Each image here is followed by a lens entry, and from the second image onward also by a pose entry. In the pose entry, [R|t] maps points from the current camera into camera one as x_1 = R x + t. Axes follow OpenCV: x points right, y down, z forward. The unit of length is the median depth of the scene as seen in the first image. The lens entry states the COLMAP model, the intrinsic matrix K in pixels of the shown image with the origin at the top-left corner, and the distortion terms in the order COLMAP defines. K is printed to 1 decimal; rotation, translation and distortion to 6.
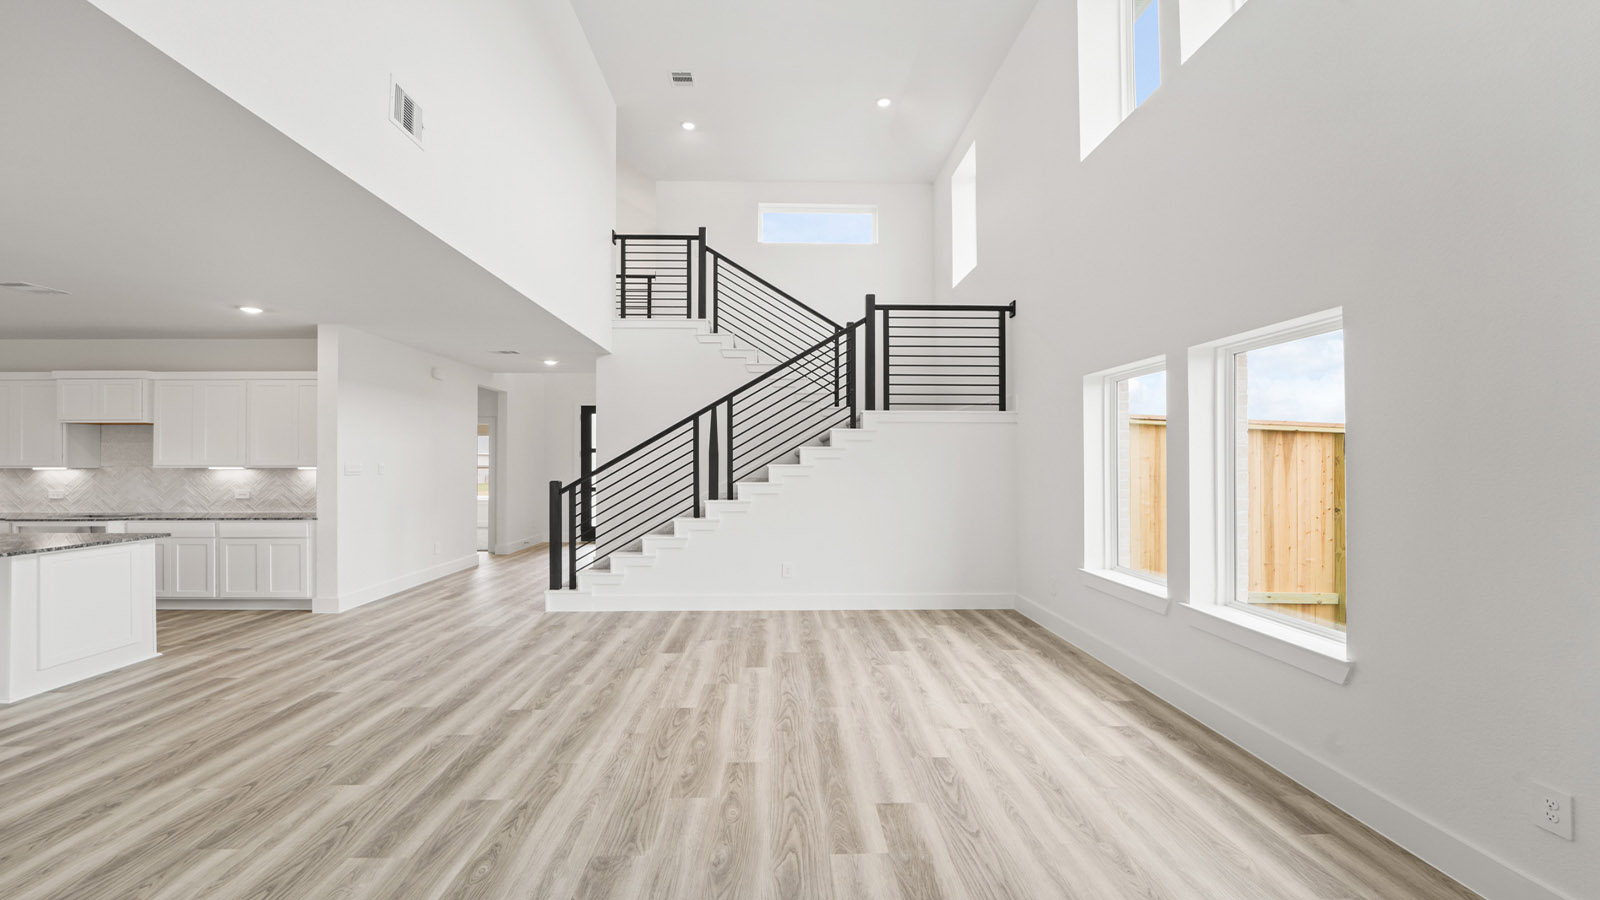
lens RADIAL K [[657.5, 0, 800.9], [0, 657.5, 459.7], [0, 0, 1]] dist [-0.017322, 0.000431]
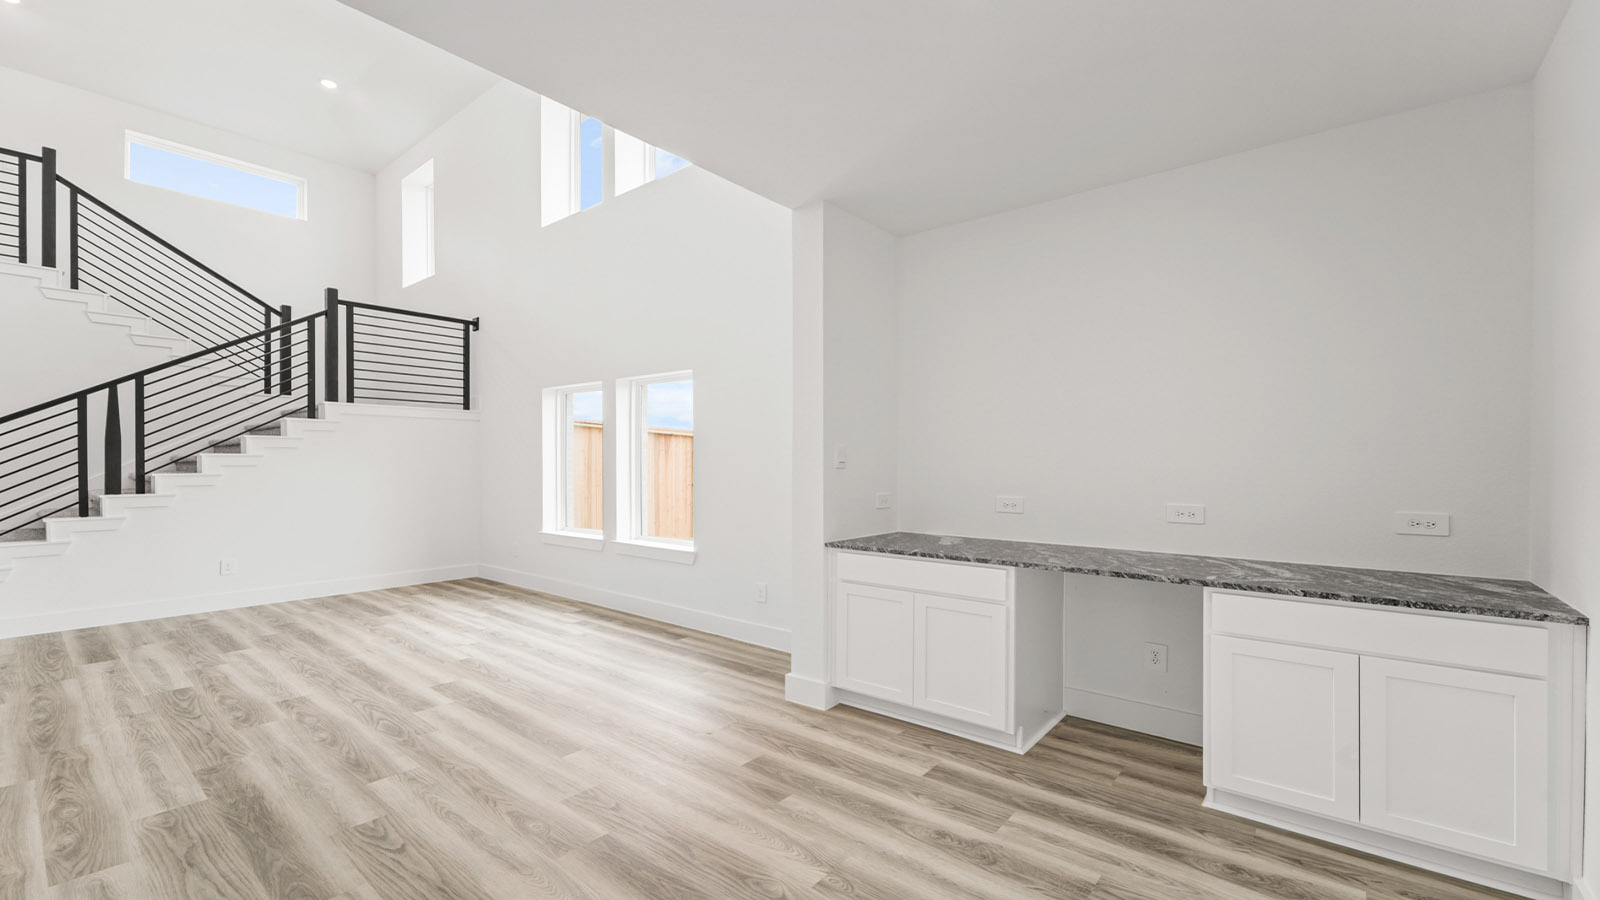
lens RADIAL K [[657.5, 0, 800.9], [0, 657.5, 459.7], [0, 0, 1]] dist [-0.017322, 0.000431]
pose [[0.662966, 0.003413, 0.748642, -0.197635], [-0.003554, 0.999993, -0.001411, 0.016483], [-0.748641, -0.001726, 0.662973, -0.256184]]
